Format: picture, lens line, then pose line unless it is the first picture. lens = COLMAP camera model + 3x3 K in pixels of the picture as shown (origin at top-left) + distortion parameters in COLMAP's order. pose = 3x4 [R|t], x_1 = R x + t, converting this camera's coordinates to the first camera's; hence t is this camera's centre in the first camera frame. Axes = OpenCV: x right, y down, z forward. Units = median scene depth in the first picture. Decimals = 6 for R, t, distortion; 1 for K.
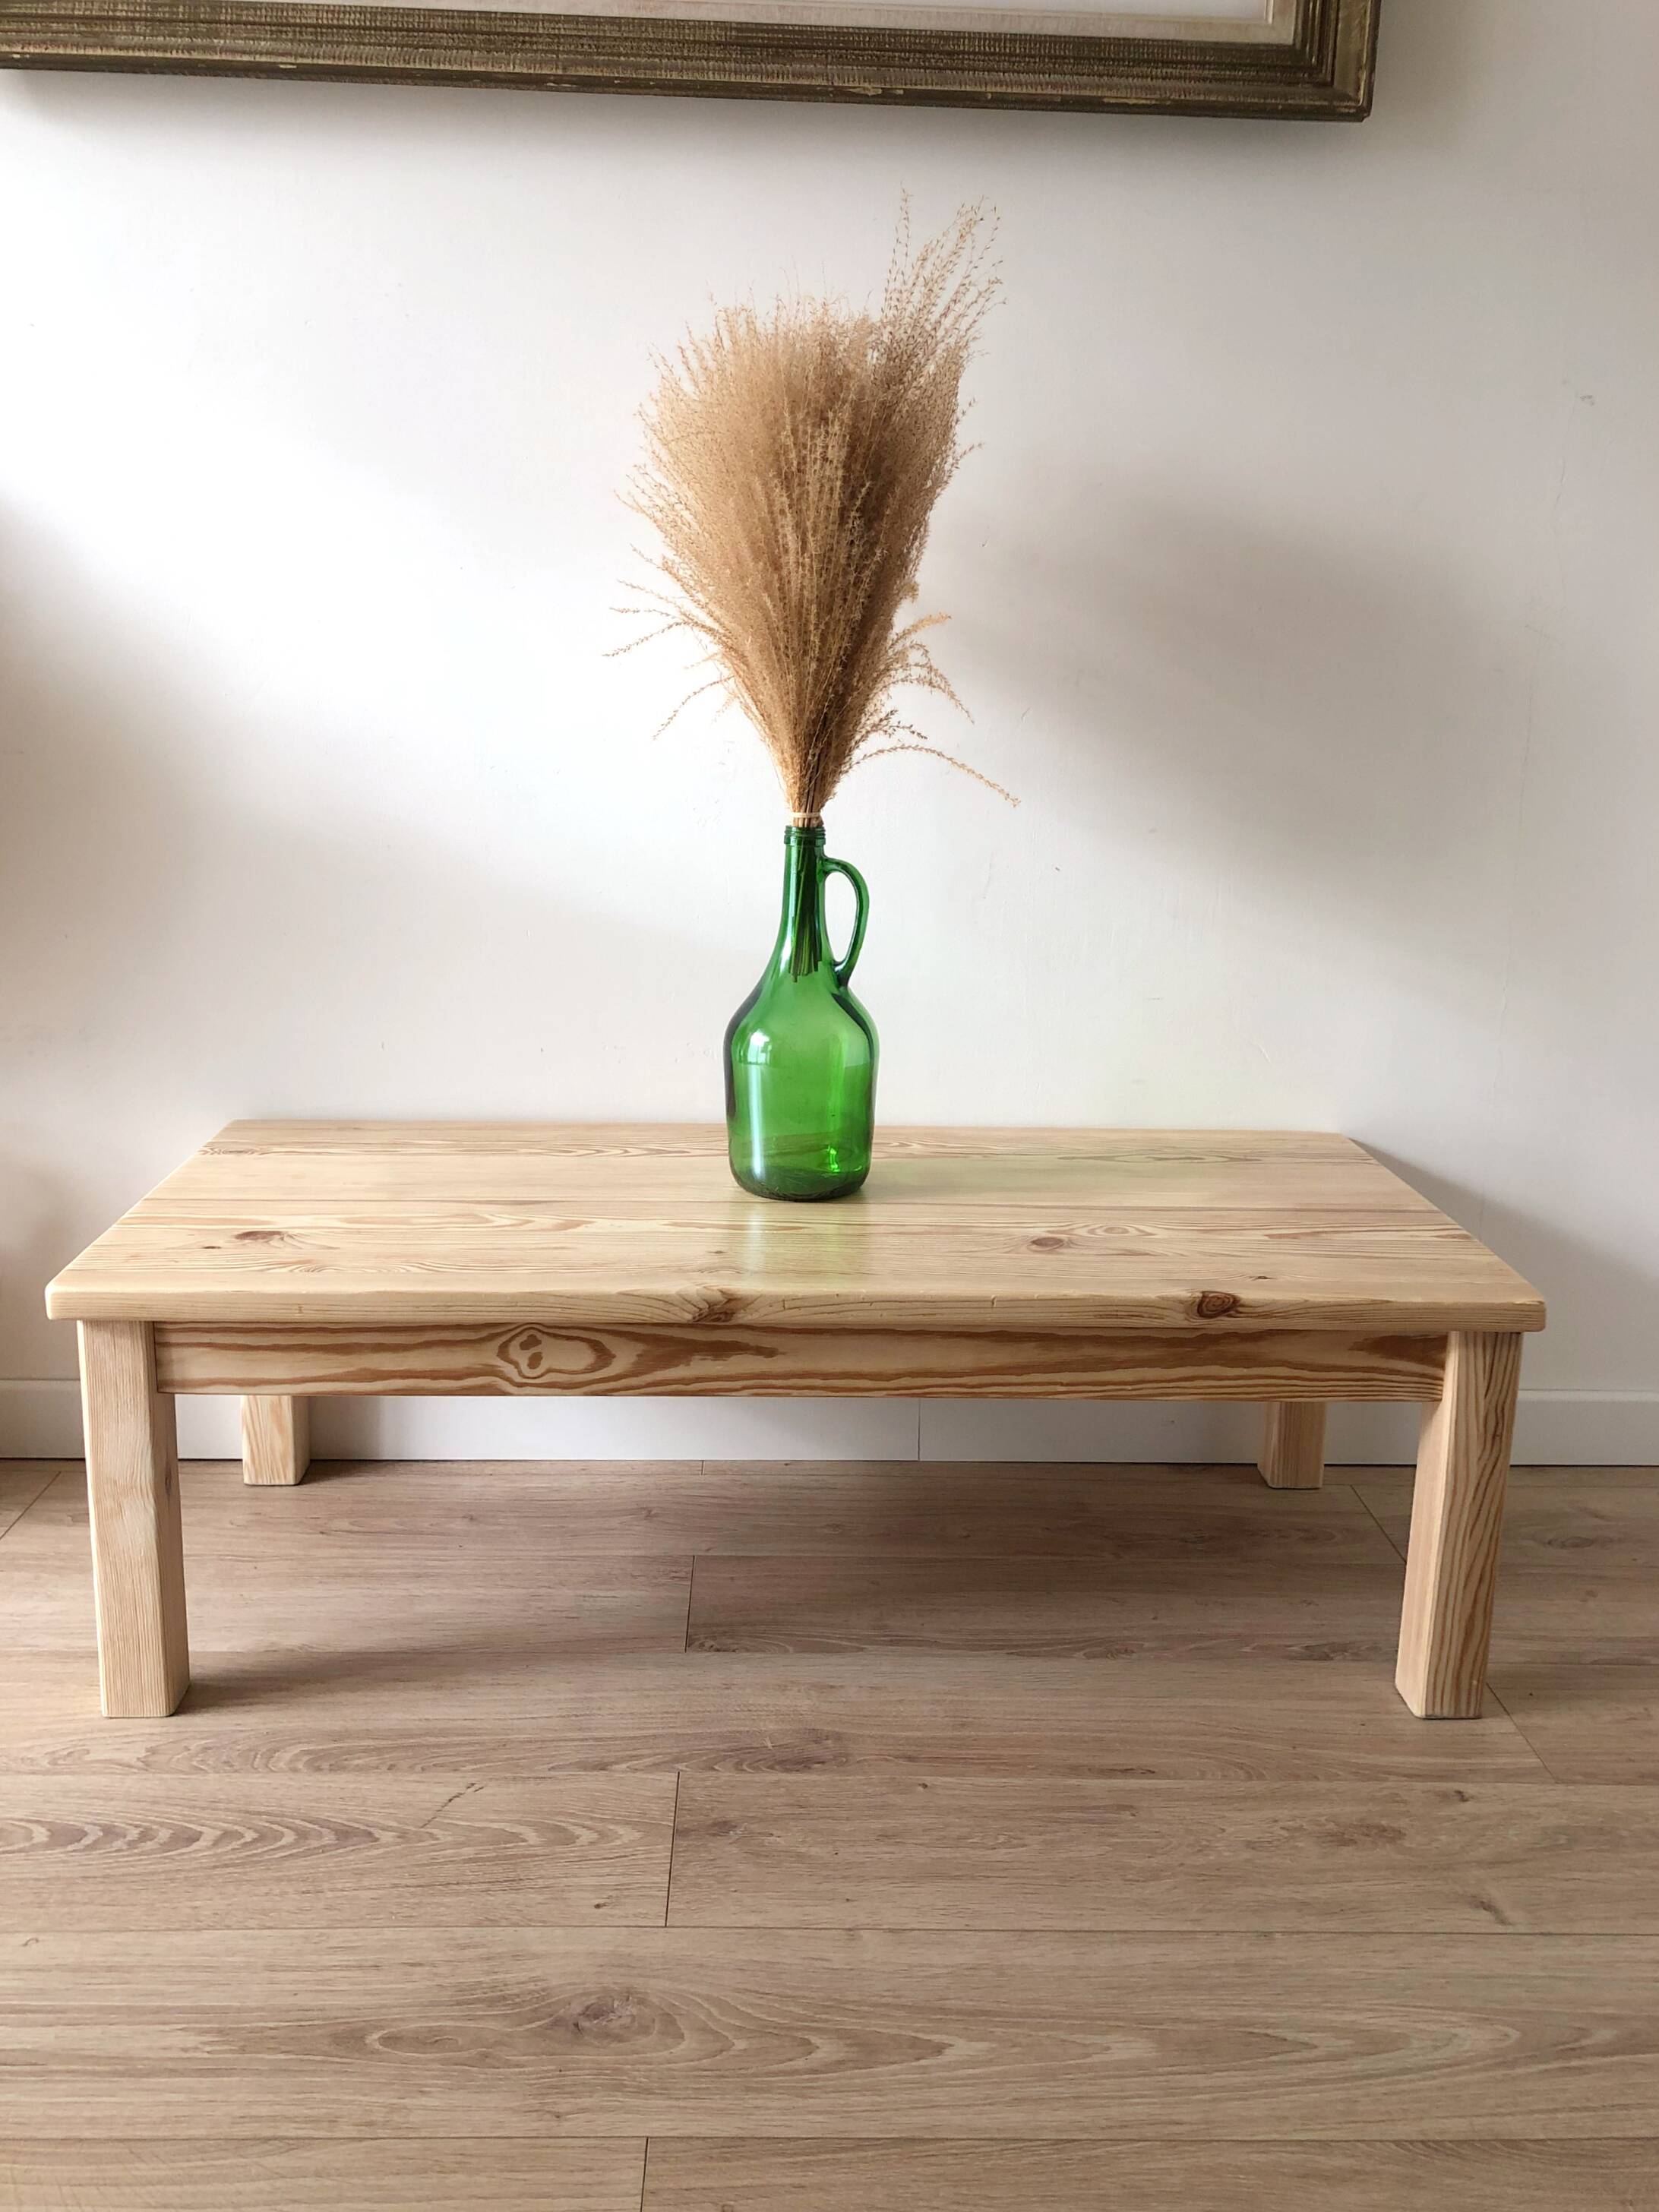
lens RADIAL K [[1849.8, 0, 825.3], [0, 1849.8, 1071.3], [0, 0, 1]] dist [0.010127, 0.004052]
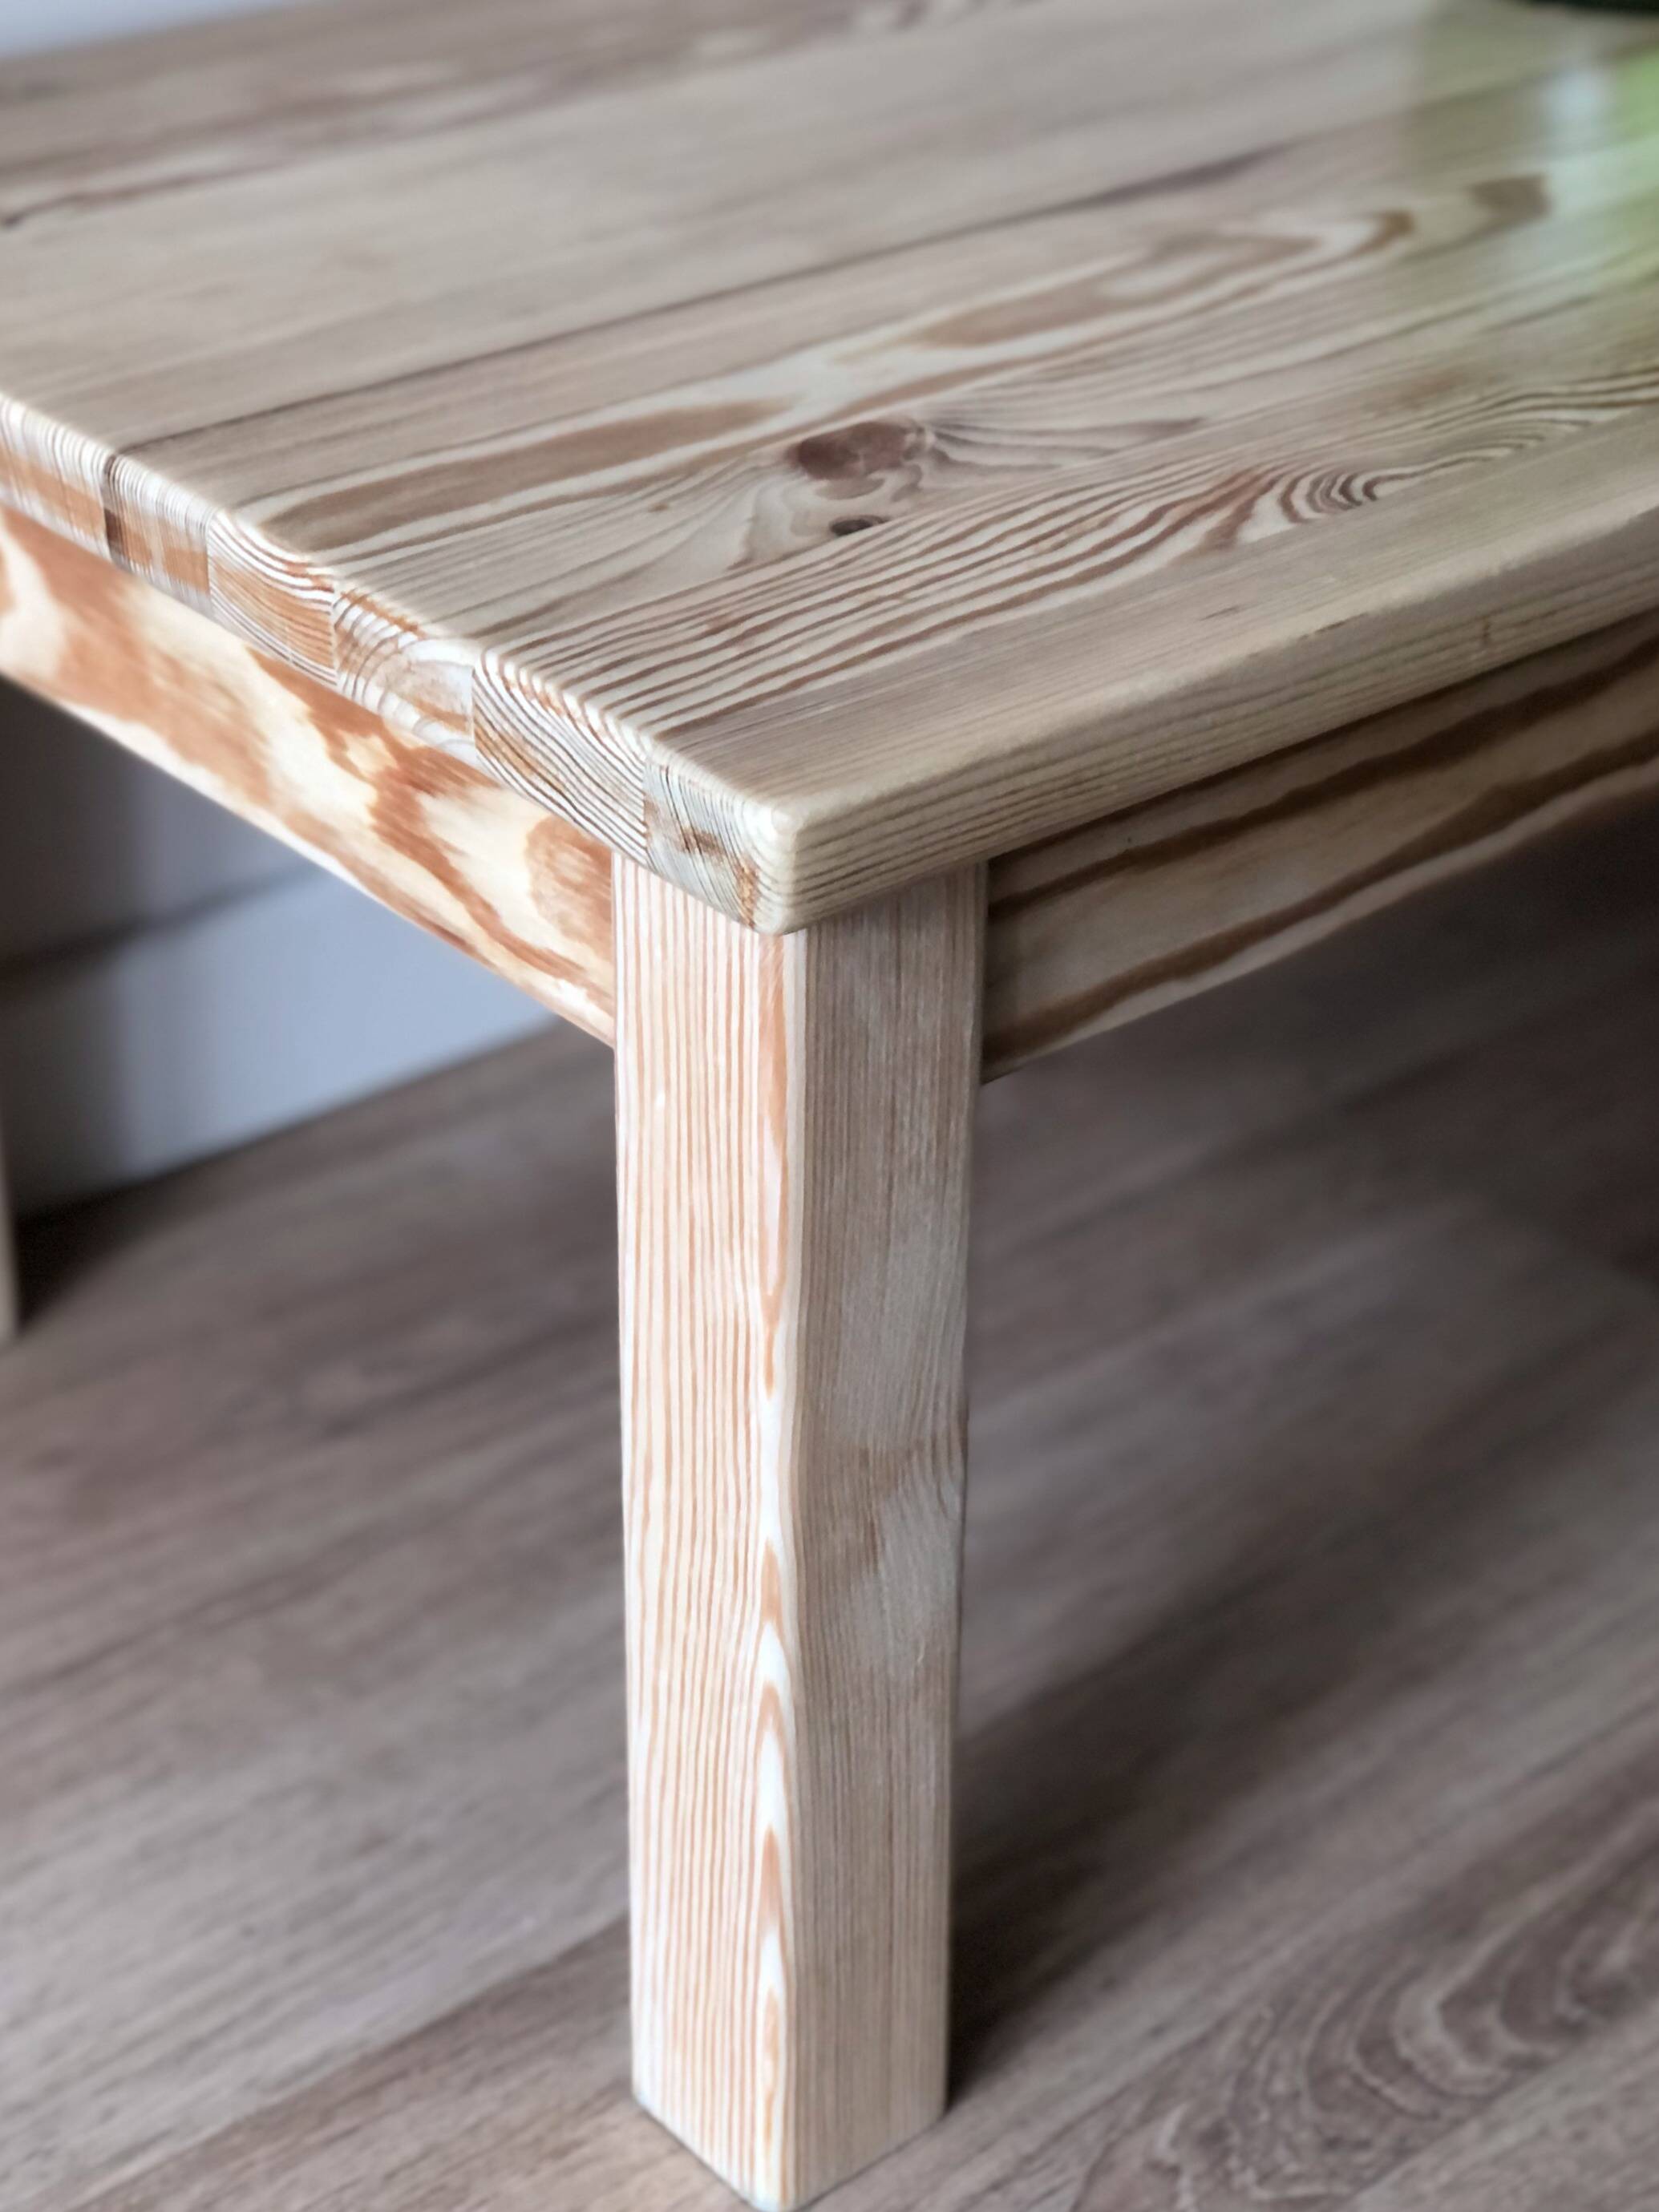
lens RADIAL K [[3909.4, 0, 828.4], [0, 3909.4, 1026.5], [0, 0, 1]] dist [0.013027, 0.132219]
pose [[0.794638, -0.309814, 0.522079, -0.657957], [0.142366, 0.931096, 0.335844, -0.024791], [-0.590155, -0.192548, 0.783991, 0.572806]]
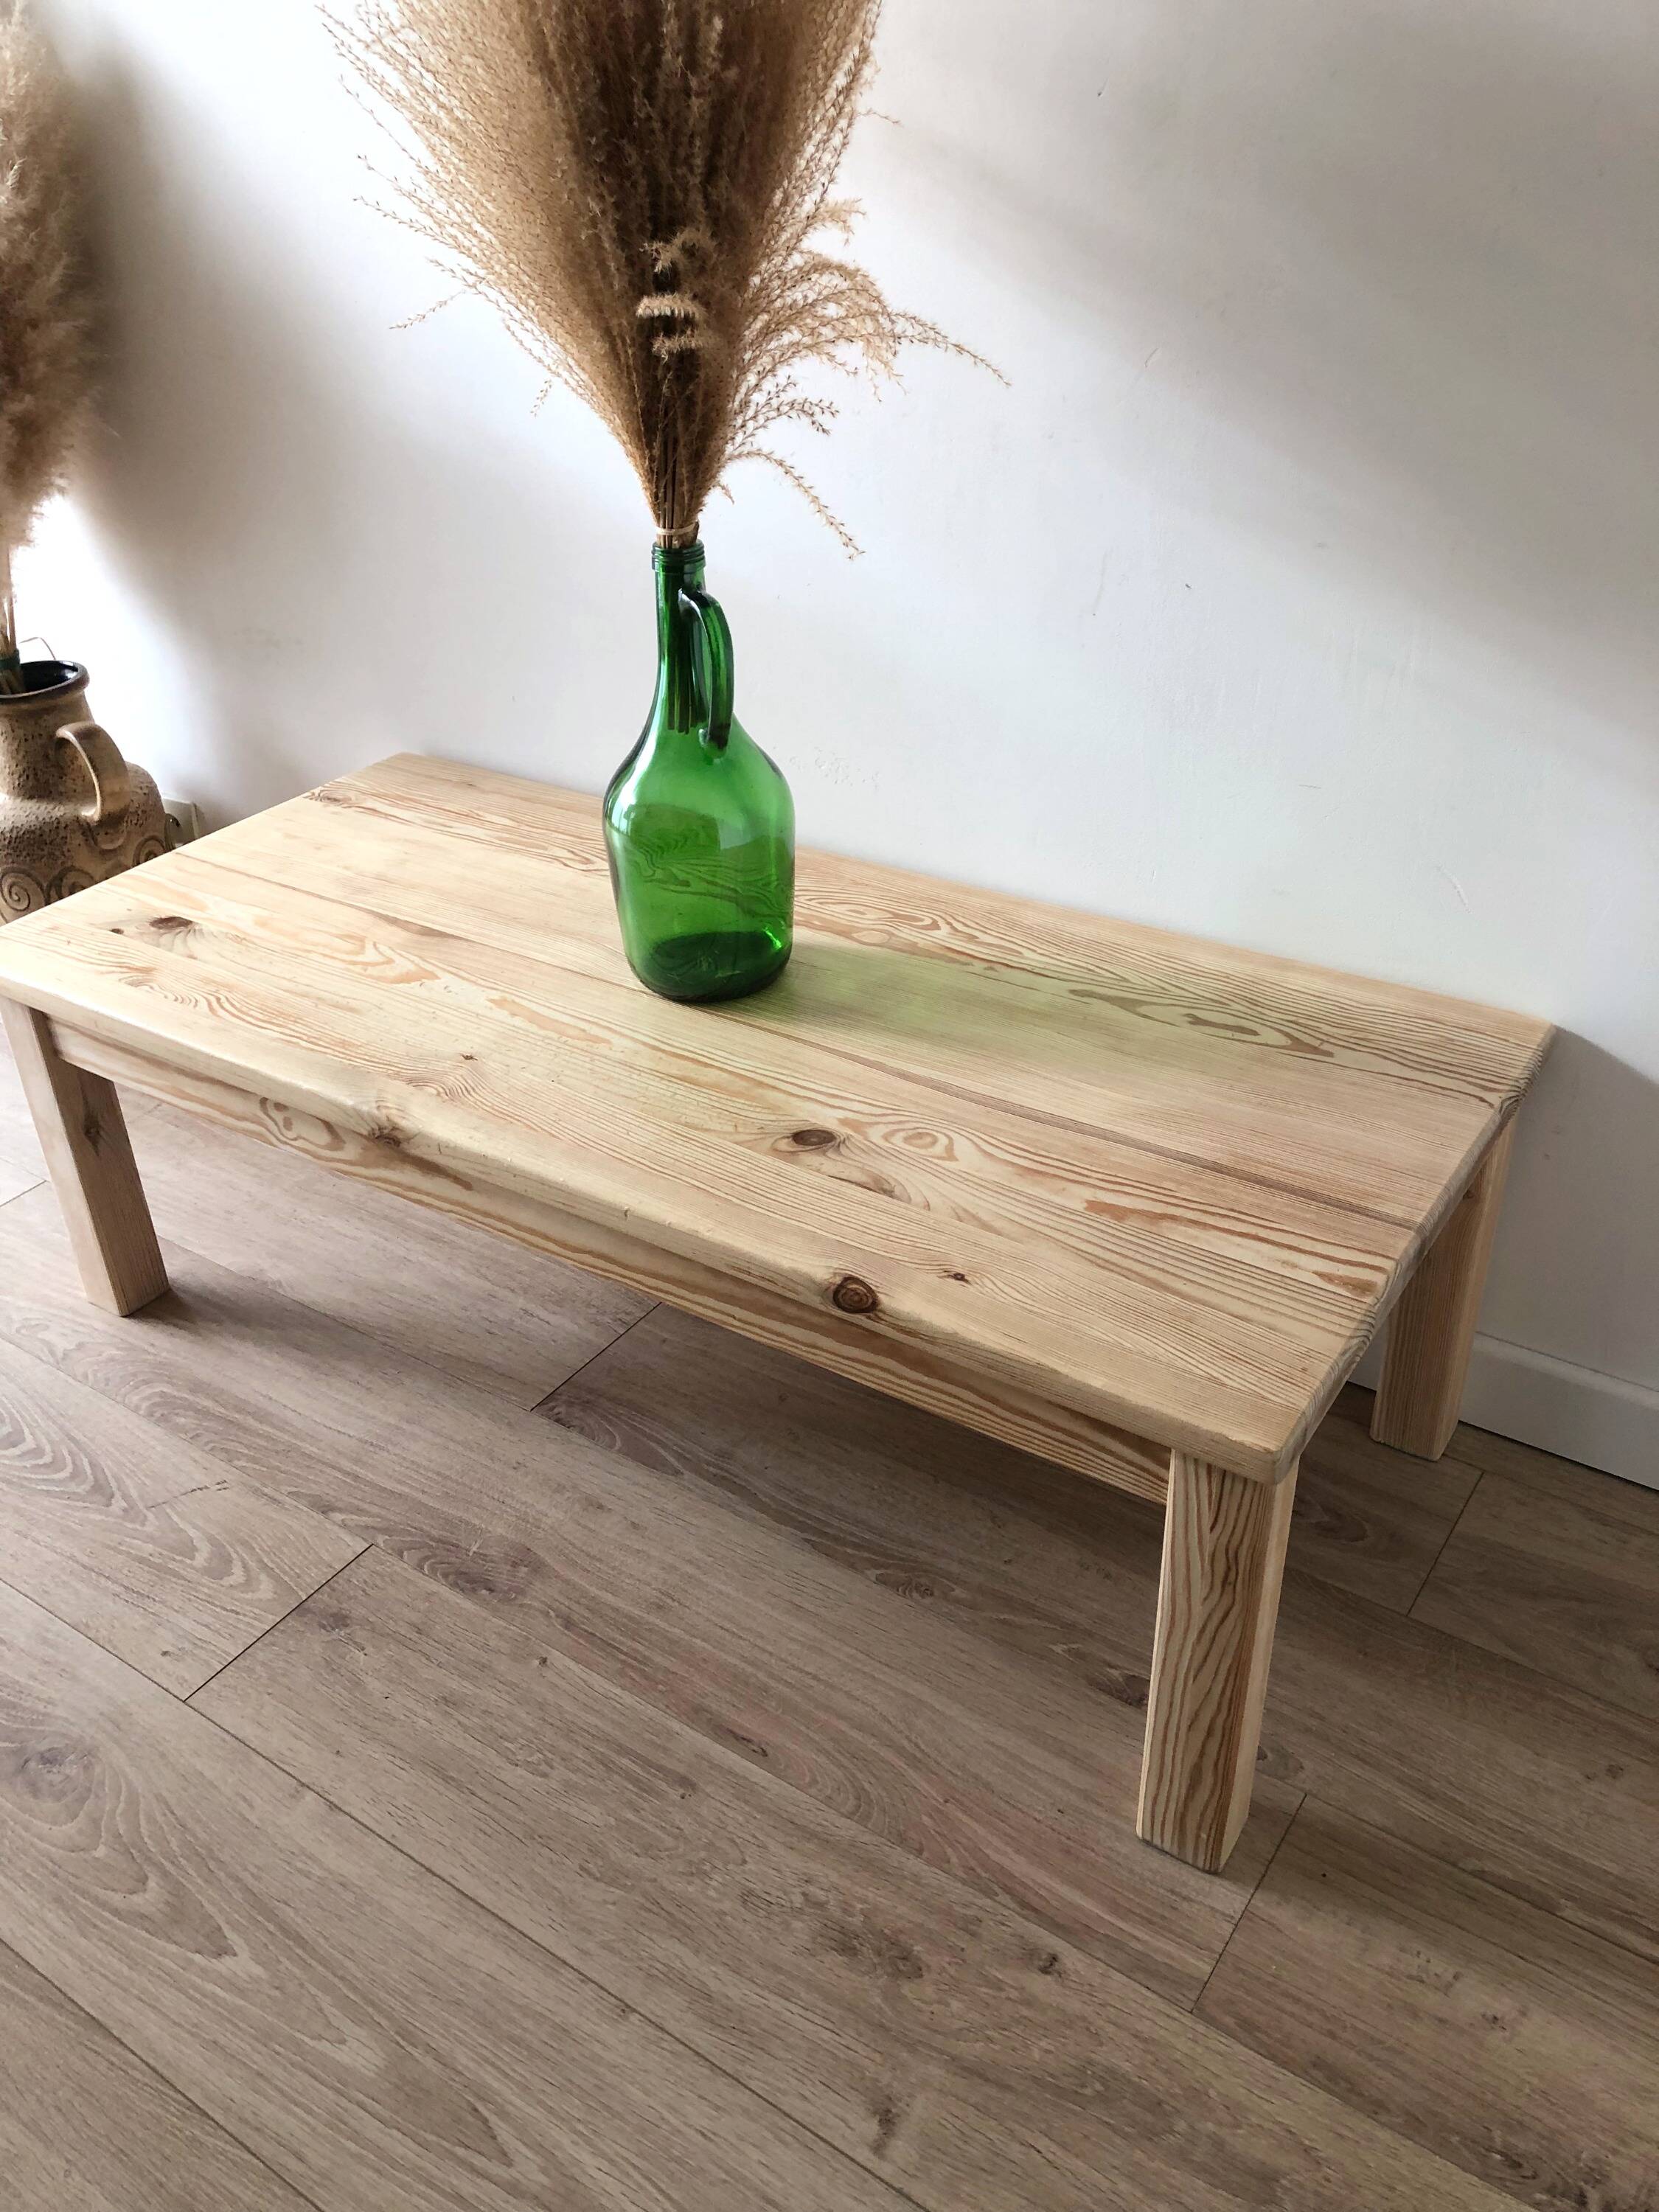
lens RADIAL K [[1810.6, 0, 816.7], [0, 1810.6, 1075.2], [0, 0, 1]] dist [0.009944, 0.011309]
pose [[0.806392, 0.257634, -0.532313, 0.566677], [-0.073310, 0.936723, 0.342309, -0.213642], [0.586820, -0.237011, 0.774253, 0.430440]]
